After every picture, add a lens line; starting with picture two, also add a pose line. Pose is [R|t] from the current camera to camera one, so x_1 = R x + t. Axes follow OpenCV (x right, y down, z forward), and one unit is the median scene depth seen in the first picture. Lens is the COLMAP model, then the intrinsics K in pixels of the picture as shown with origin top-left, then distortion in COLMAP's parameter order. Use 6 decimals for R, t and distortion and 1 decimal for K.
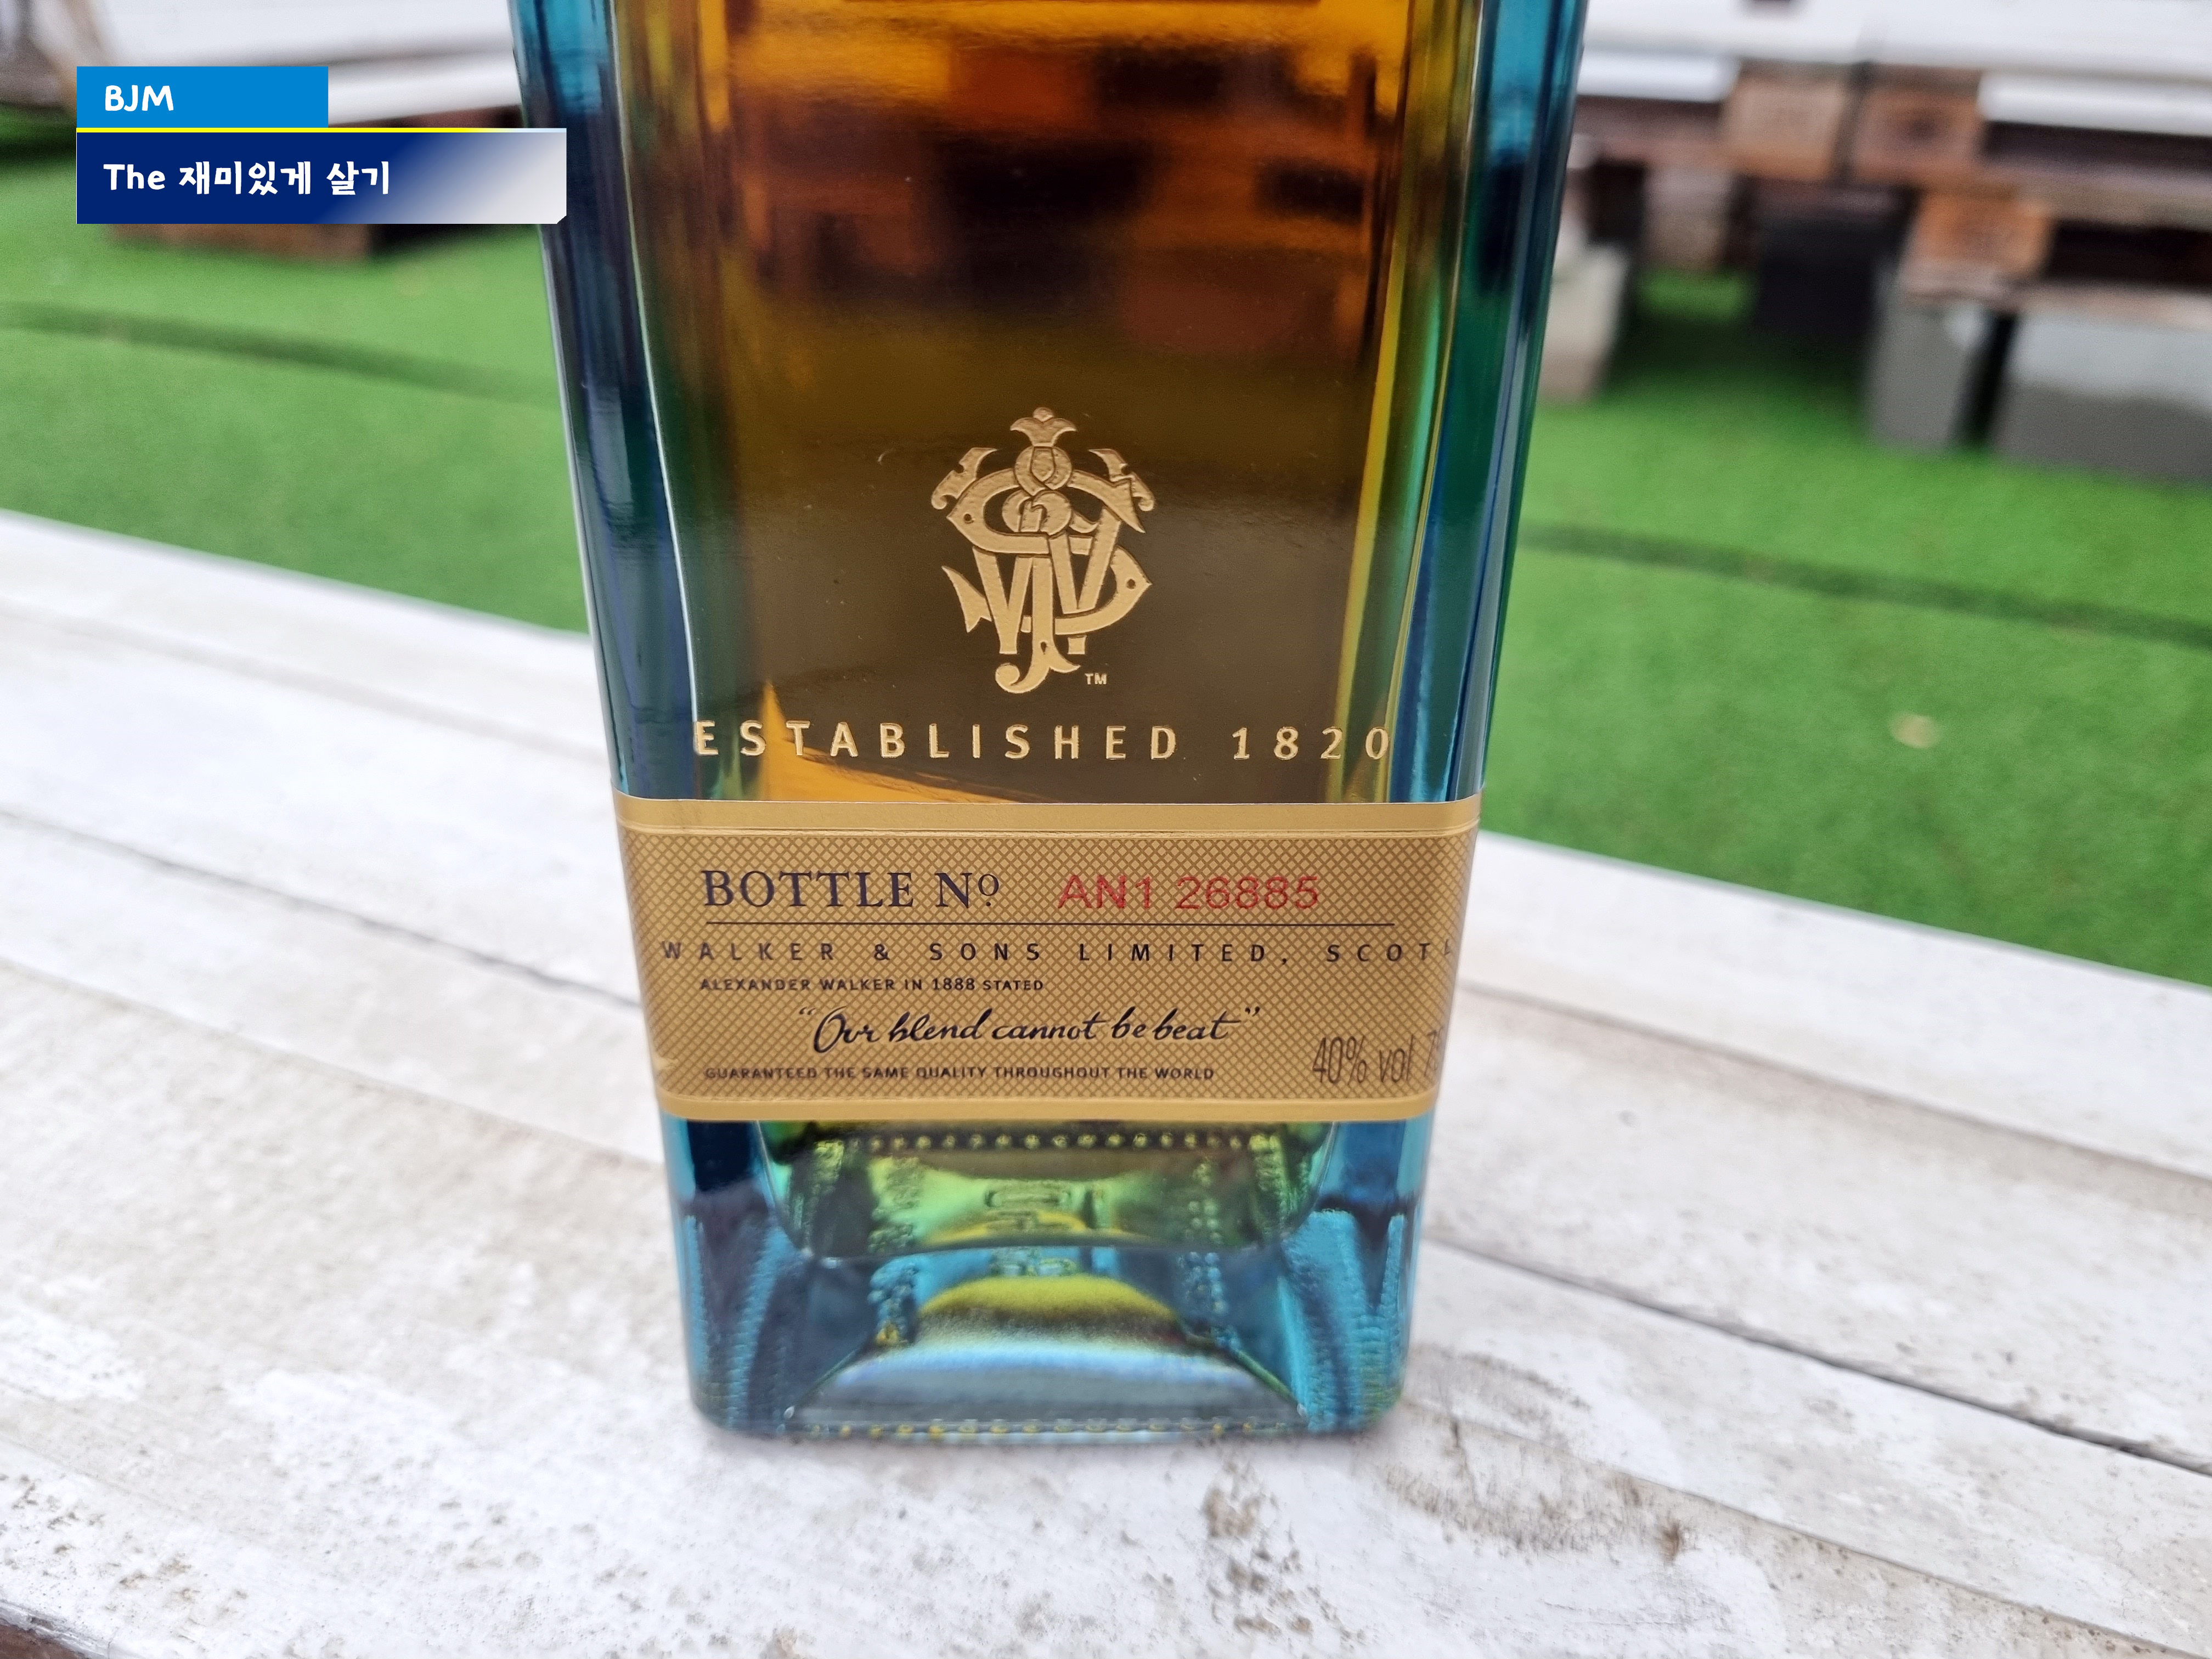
lens RADIAL K [[1575.3, 0, 1070.3], [0, 1575.3, 838.6], [0, 0, 1]] dist [0.027327, -0.029265]
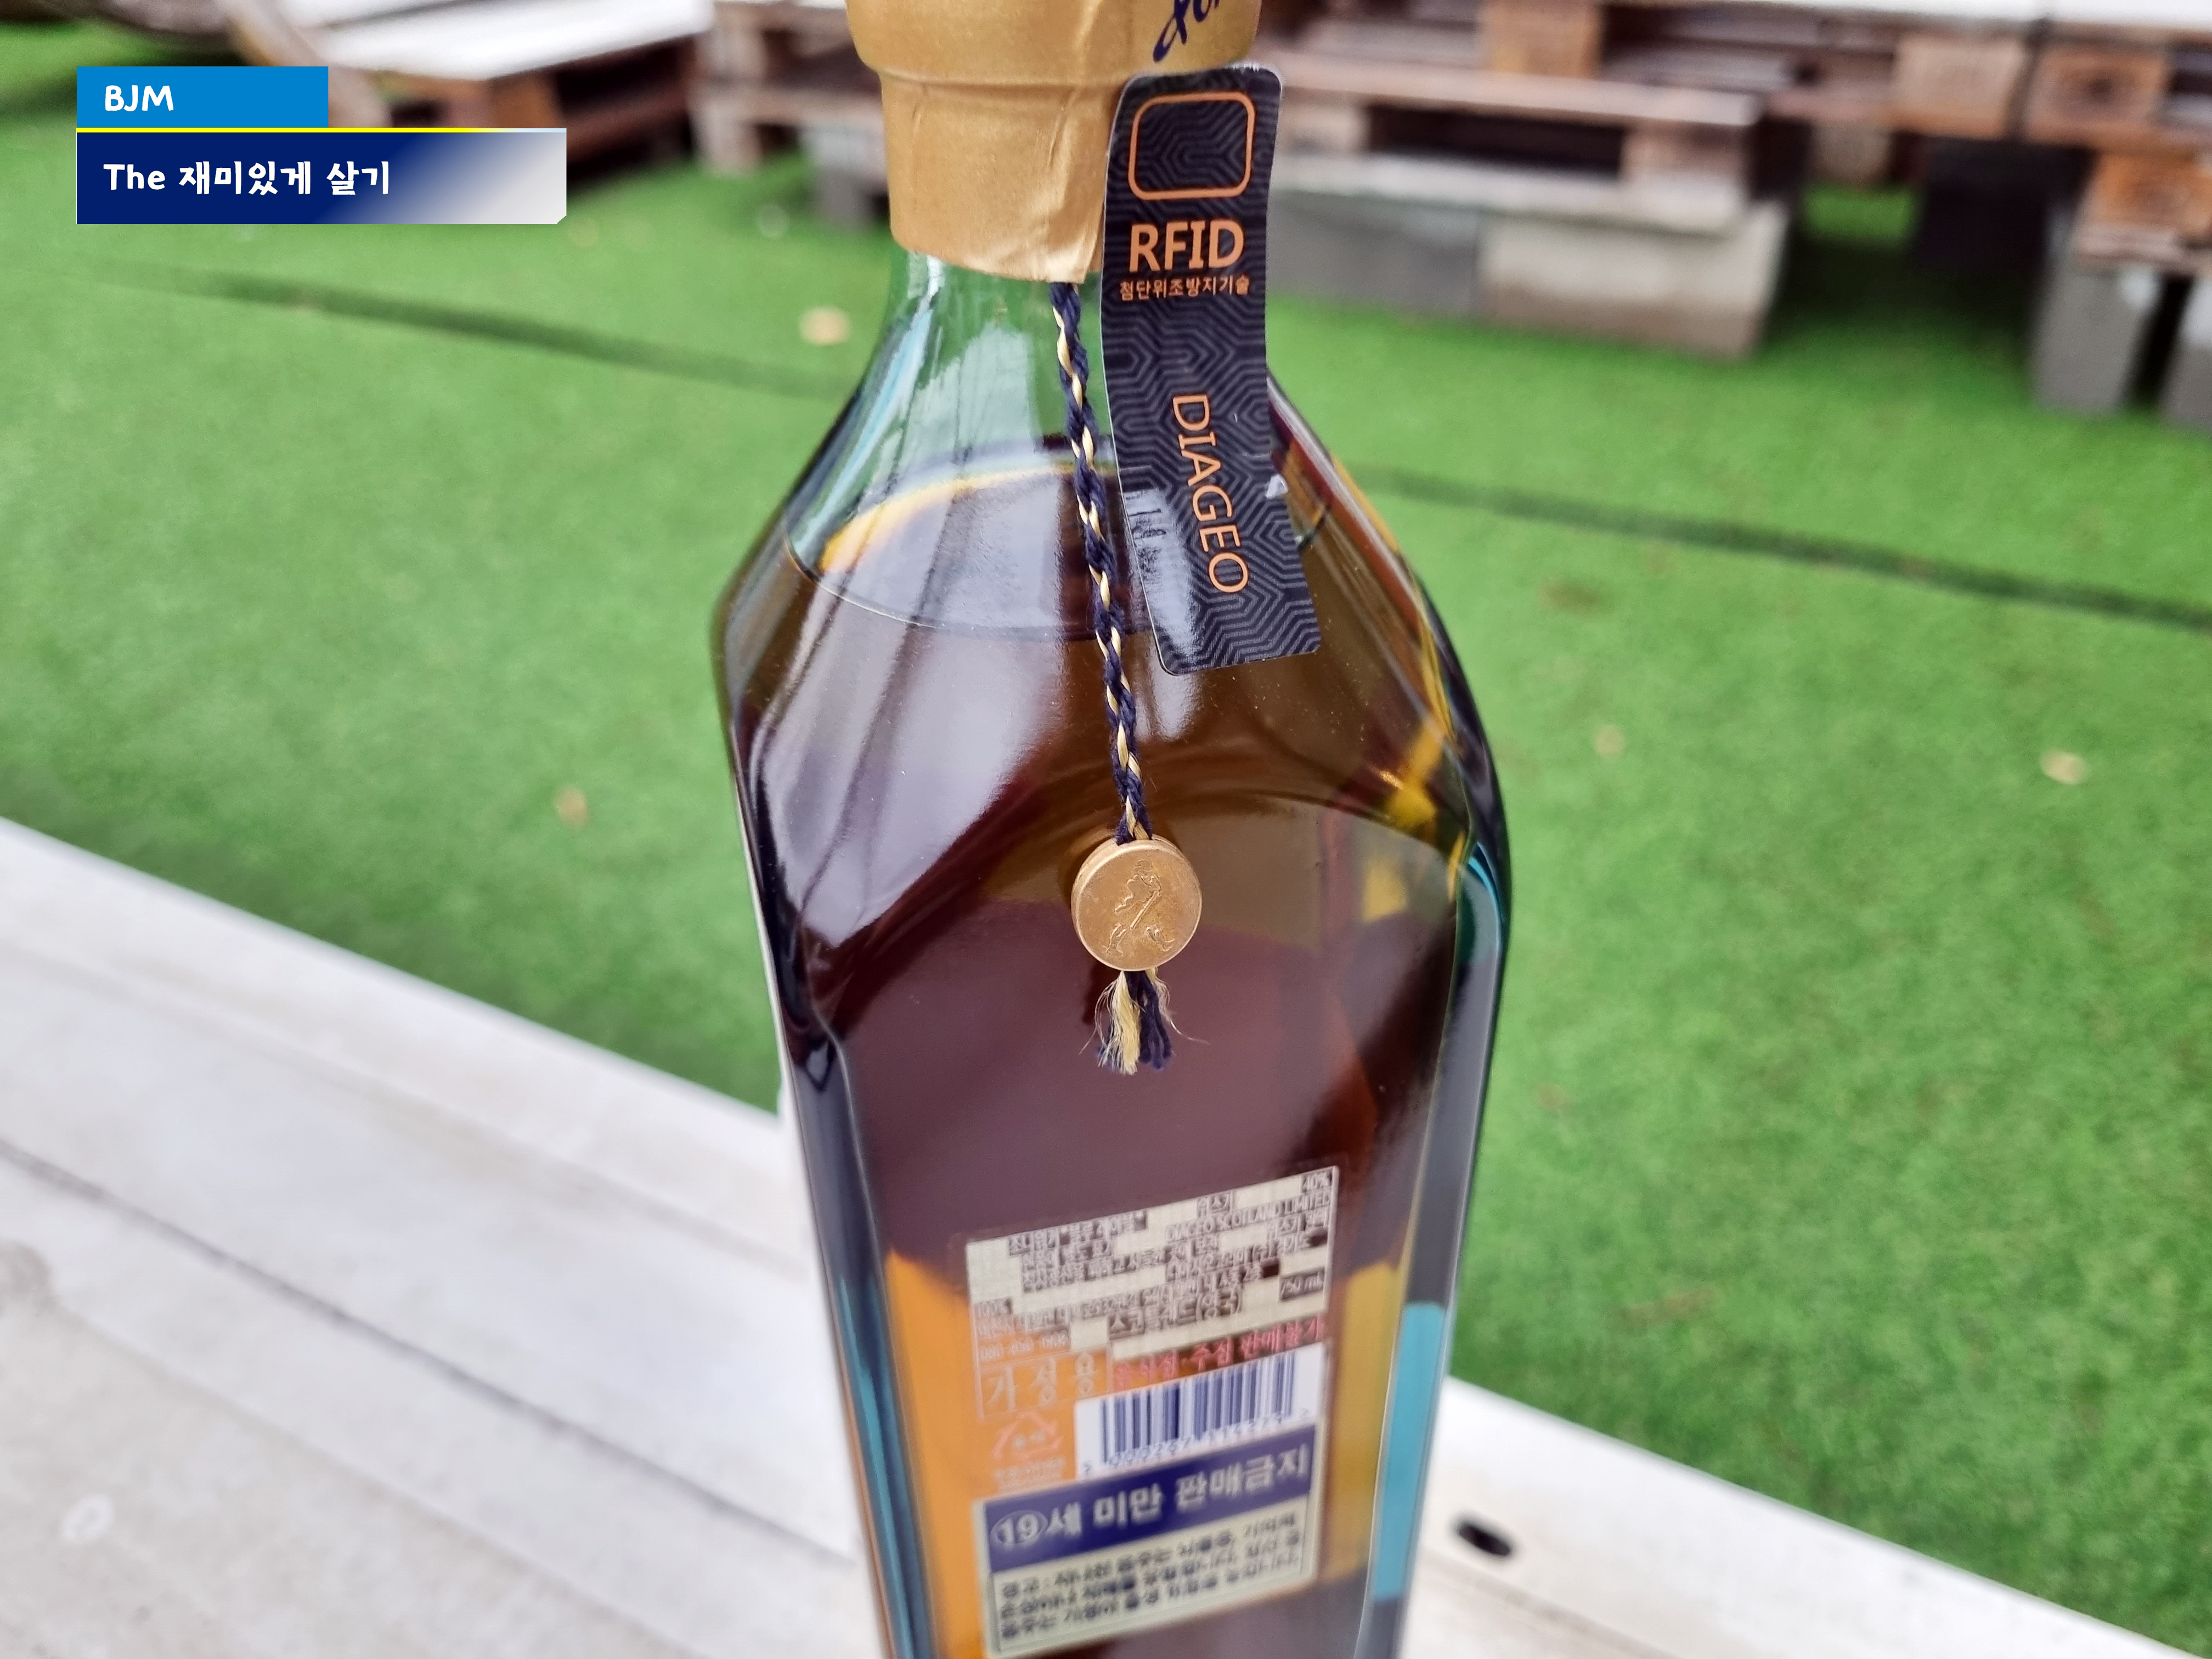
lens RADIAL K [[1575.3, 0, 1126.1], [0, 1575.3, 788.1], [0, 0, 1]] dist [0.027327, -0.029265]
pose [[0.998978, 0.001888, -0.045163, -0.236939], [0.002000, 0.996304, 0.085870, -1.068736], [0.045159, -0.085872, 0.995282, -0.440293]]
